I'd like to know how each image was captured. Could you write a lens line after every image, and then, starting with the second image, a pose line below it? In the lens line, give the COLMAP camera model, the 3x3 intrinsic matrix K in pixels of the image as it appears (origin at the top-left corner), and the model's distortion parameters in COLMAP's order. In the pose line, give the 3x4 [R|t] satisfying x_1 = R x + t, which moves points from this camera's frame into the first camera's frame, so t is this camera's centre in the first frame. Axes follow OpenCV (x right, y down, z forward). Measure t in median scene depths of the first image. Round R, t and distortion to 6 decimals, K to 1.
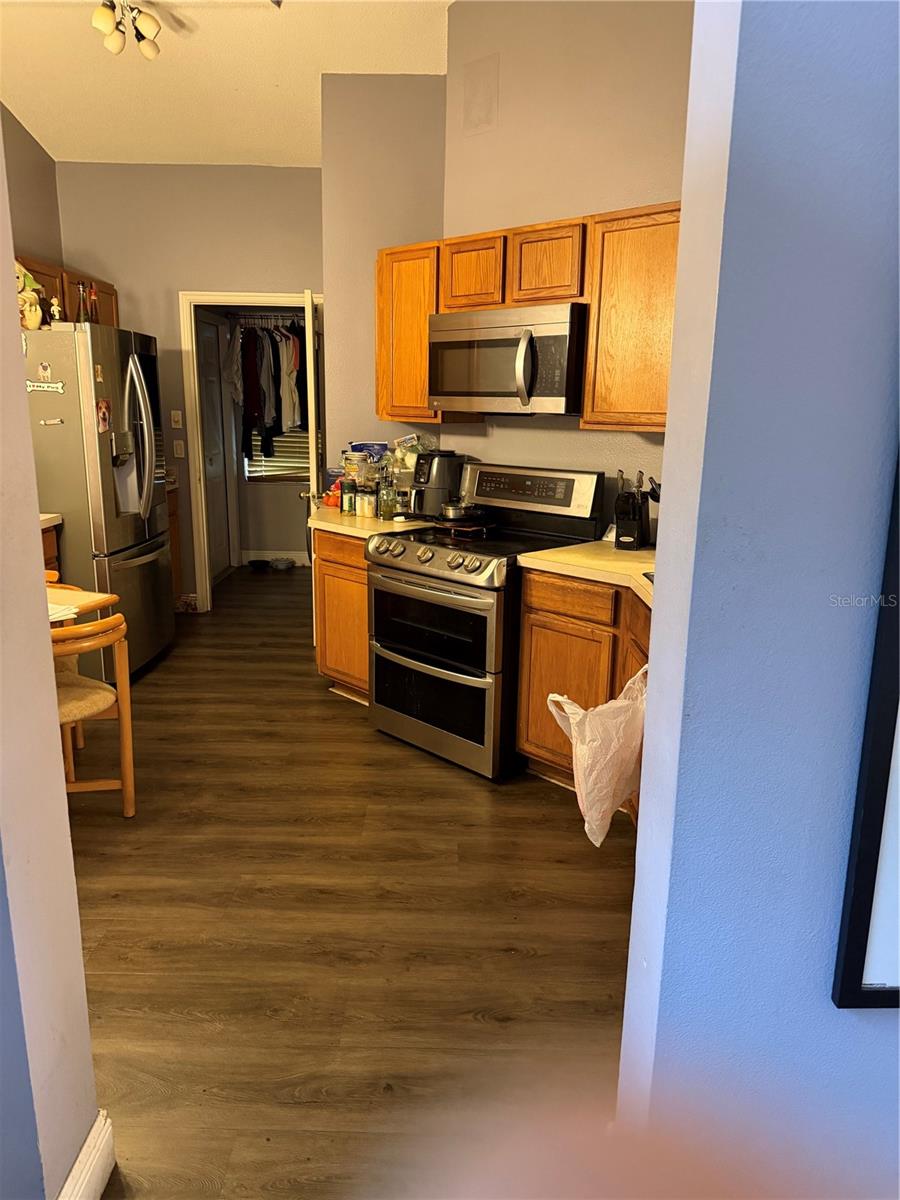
lens RADIAL K [[832.1, 0, 450.0], [0, 832.1, 600.0], [0, 0, 1]] dist [0.222234, -0.292252]
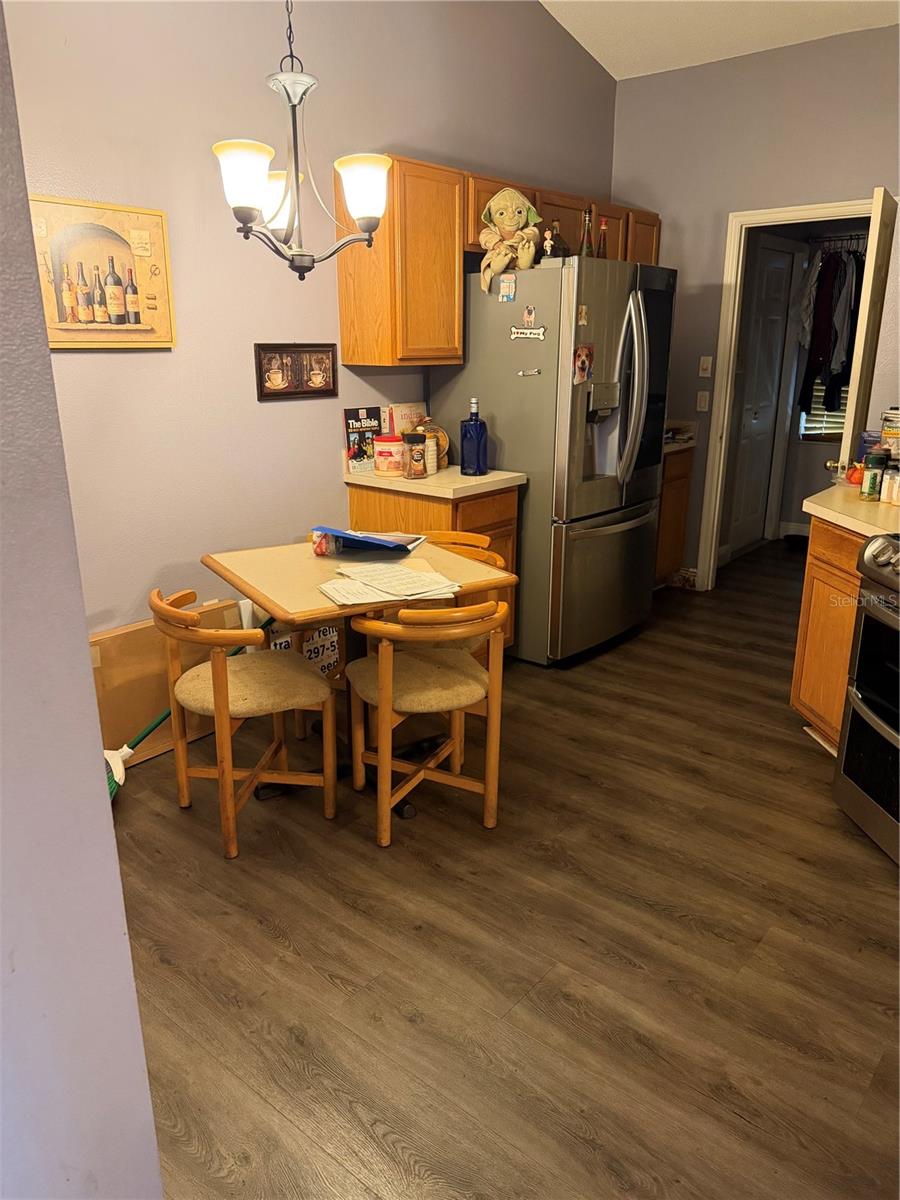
lens RADIAL K [[845.5, 0, 446.9], [0, 845.5, 605.0], [0, 0, 1]] dist [0.106925, -0.166419]
pose [[0.771732, 0.174150, -0.611639, 0.066066], [-0.135518, 0.984718, 0.109386, -0.046916], [0.621341, -0.001529, 0.783538, 0.220598]]
